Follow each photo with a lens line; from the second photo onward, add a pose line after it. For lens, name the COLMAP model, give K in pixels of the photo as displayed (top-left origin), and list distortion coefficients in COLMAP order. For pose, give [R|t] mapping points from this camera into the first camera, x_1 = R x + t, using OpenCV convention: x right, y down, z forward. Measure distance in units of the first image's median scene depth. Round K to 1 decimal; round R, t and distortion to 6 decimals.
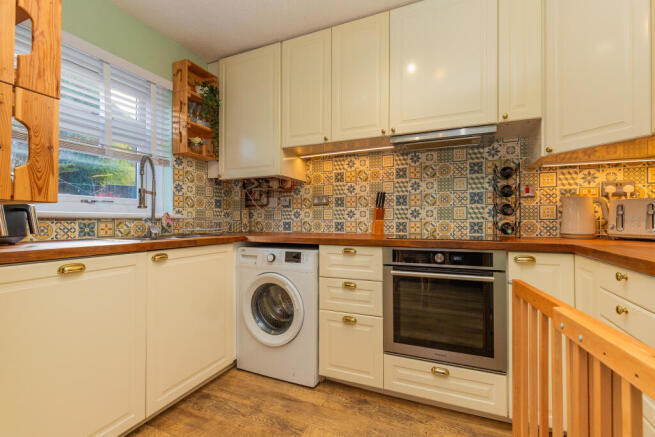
lens RADIAL K [[295.8, 0, 327.5], [0, 295.8, 218.5], [0, 0, 1]] dist [0.000446, -0.000110]
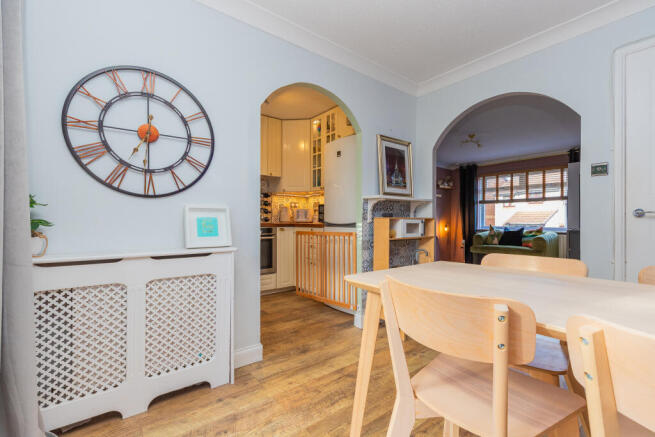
lens RADIAL K [[295.8, 0, 327.5], [0, 295.8, 218.5], [0, 0, 1]] dist [0.000446, -0.000110]
pose [[0.472028, 0.005843, 0.881564, -1.373323], [-0.006967, 0.999972, -0.002898, 0.035392], [-0.881556, -0.004774, 0.472055, -0.601377]]
